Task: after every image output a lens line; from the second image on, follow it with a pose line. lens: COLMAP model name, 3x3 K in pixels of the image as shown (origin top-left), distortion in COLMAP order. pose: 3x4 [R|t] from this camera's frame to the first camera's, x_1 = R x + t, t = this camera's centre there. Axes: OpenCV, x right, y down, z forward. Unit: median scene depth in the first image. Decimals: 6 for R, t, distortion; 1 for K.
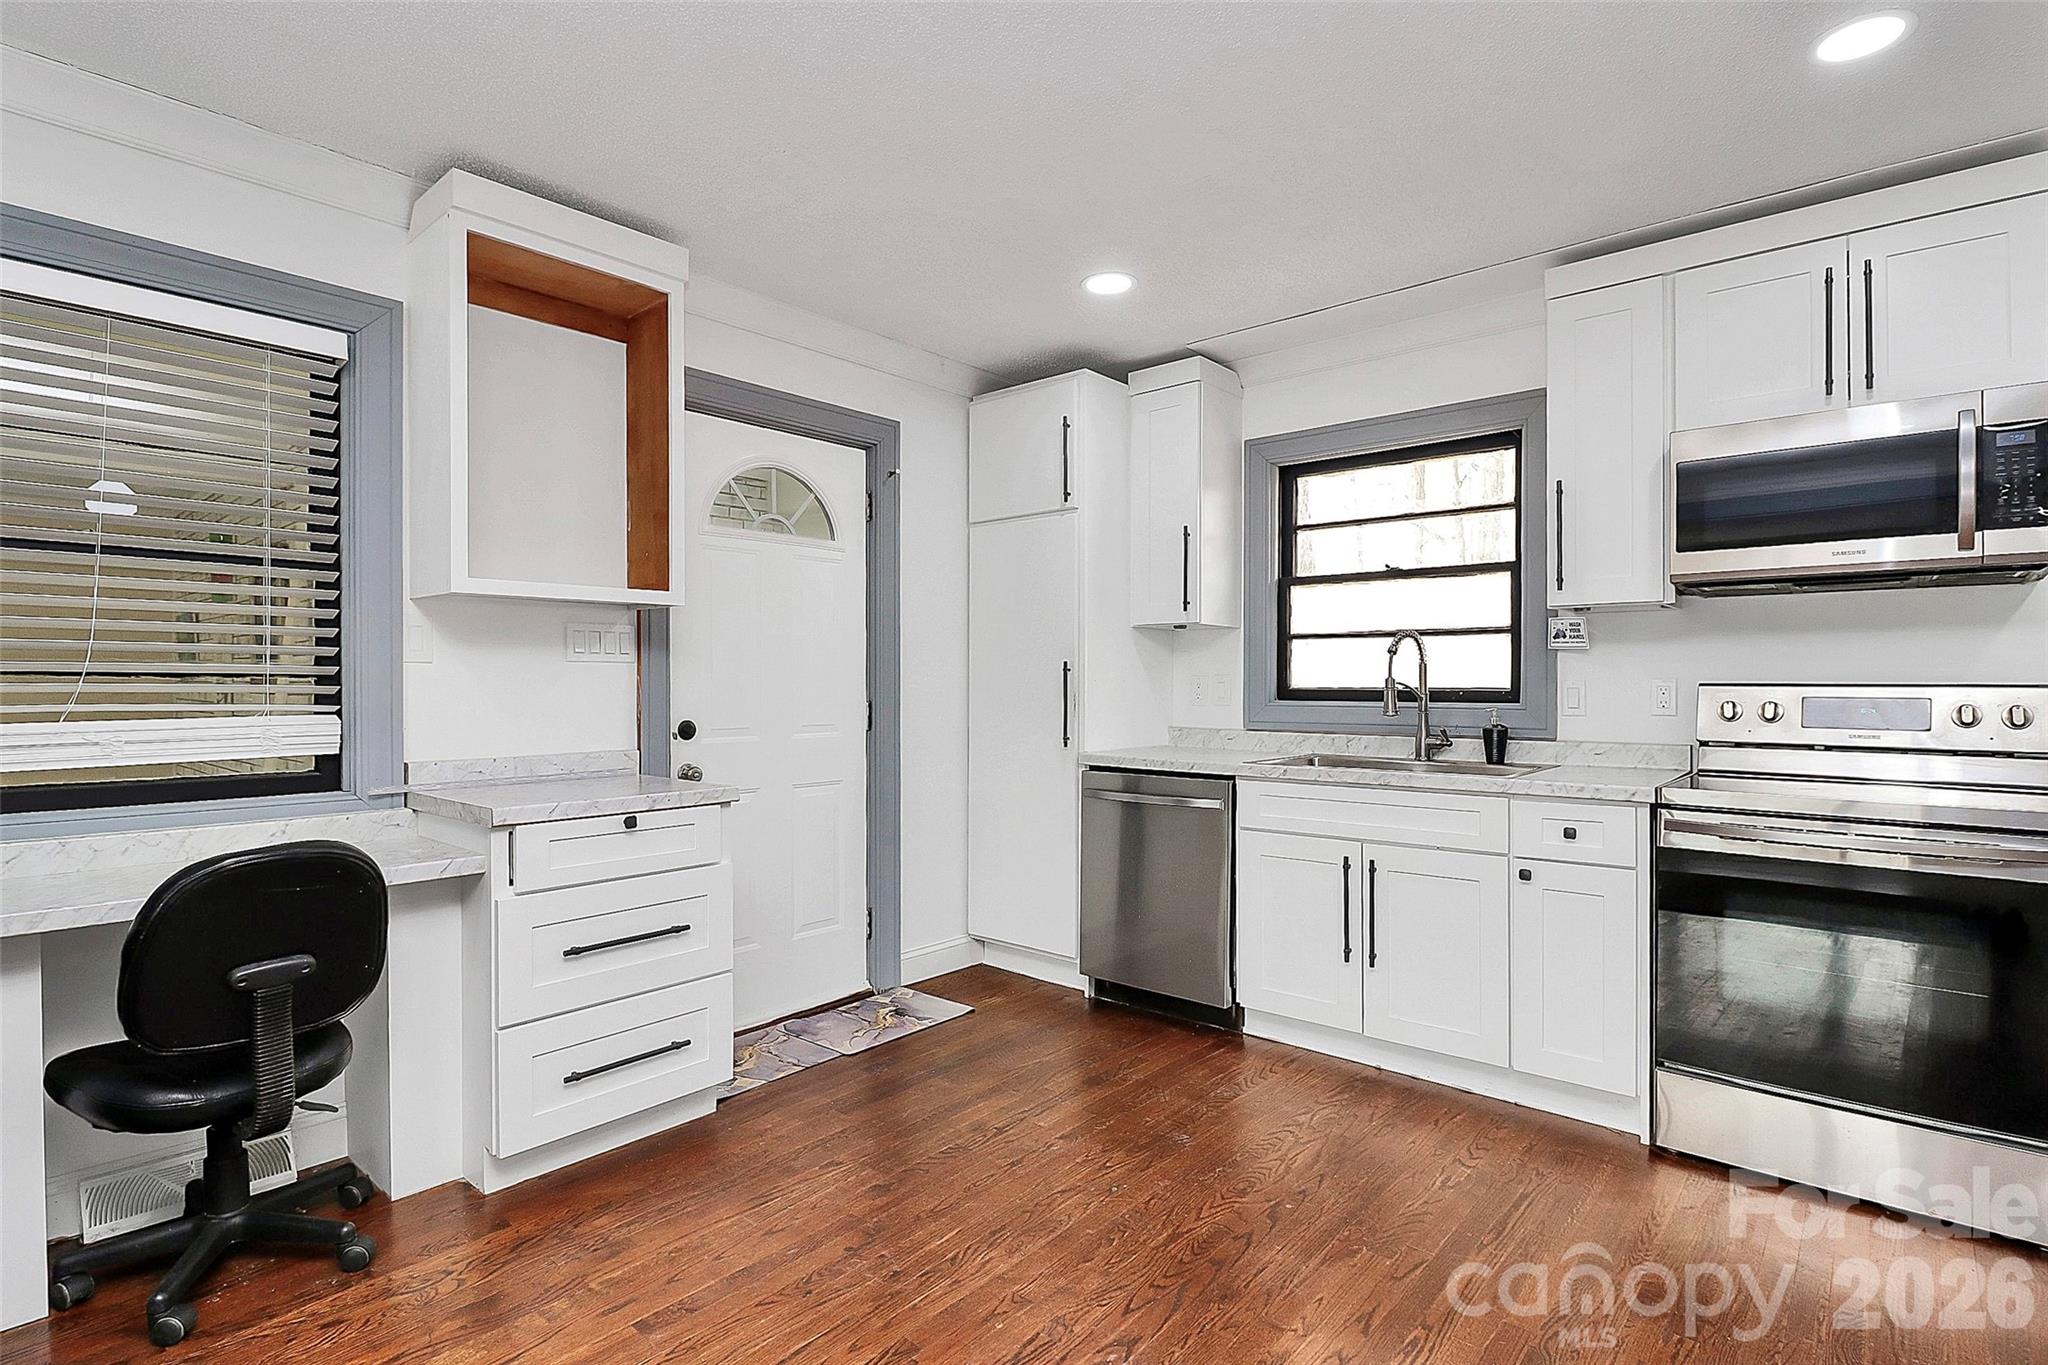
lens RADIAL K [[999.8, 0, 1024.0], [0, 999.8, 682.5], [0, 0, 1]] dist [0.002619, -0.011639]
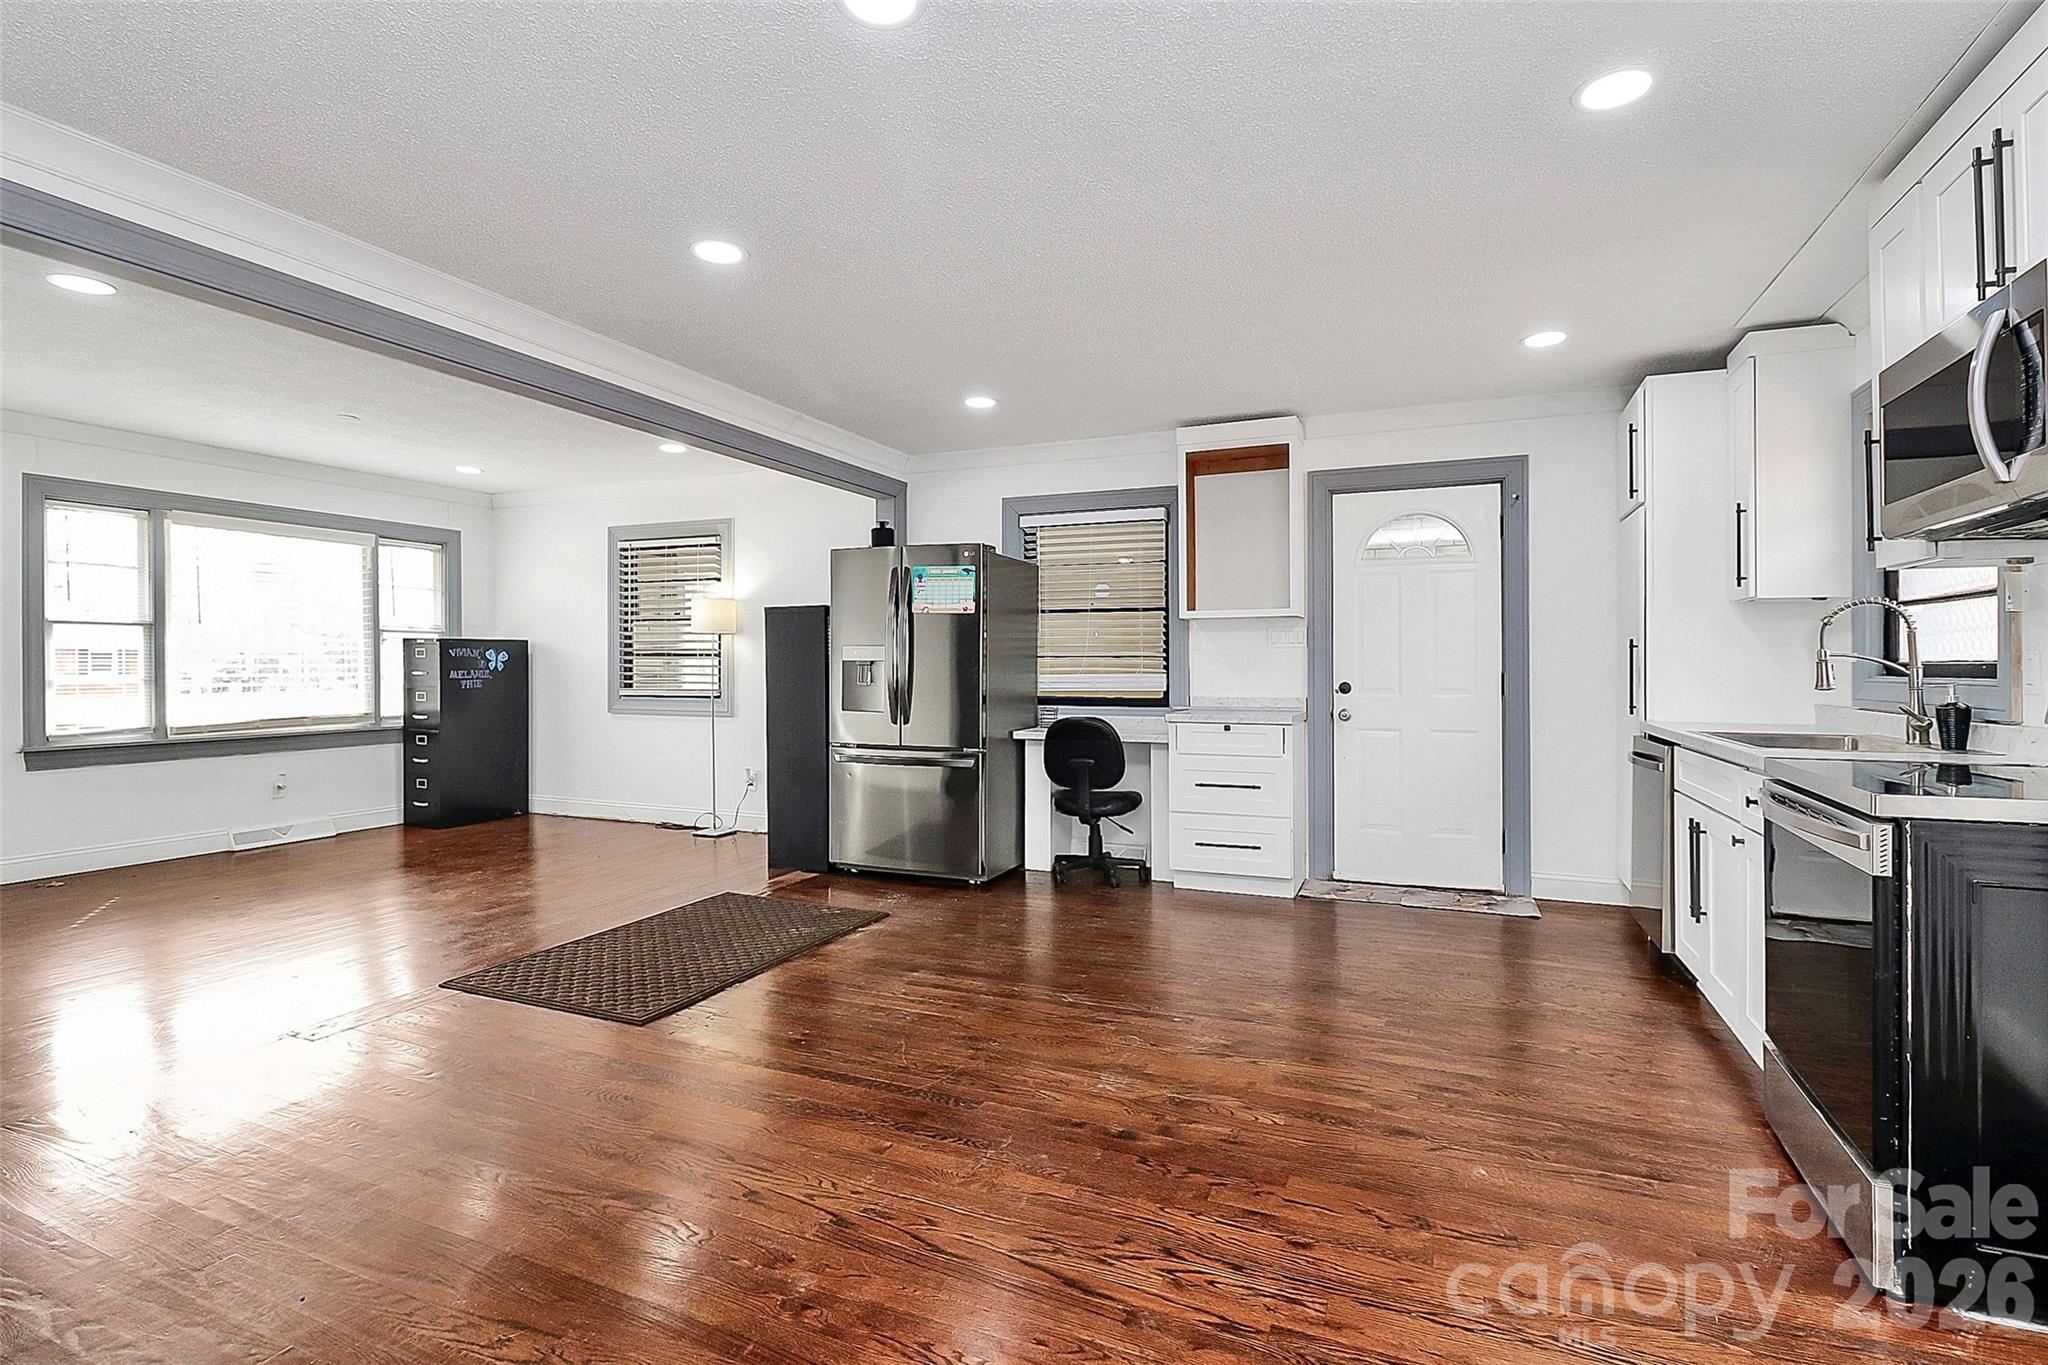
lens RADIAL K [[999.8, 0, 1024.0], [0, 999.8, 682.5], [0, 0, 1]] dist [0.002619, -0.011639]
pose [[0.307697, 0.016296, -0.951345, 1.029128], [0.003550, 0.999827, 0.018274, 0.005830], [0.951478, -0.009000, 0.307585, -0.007826]]
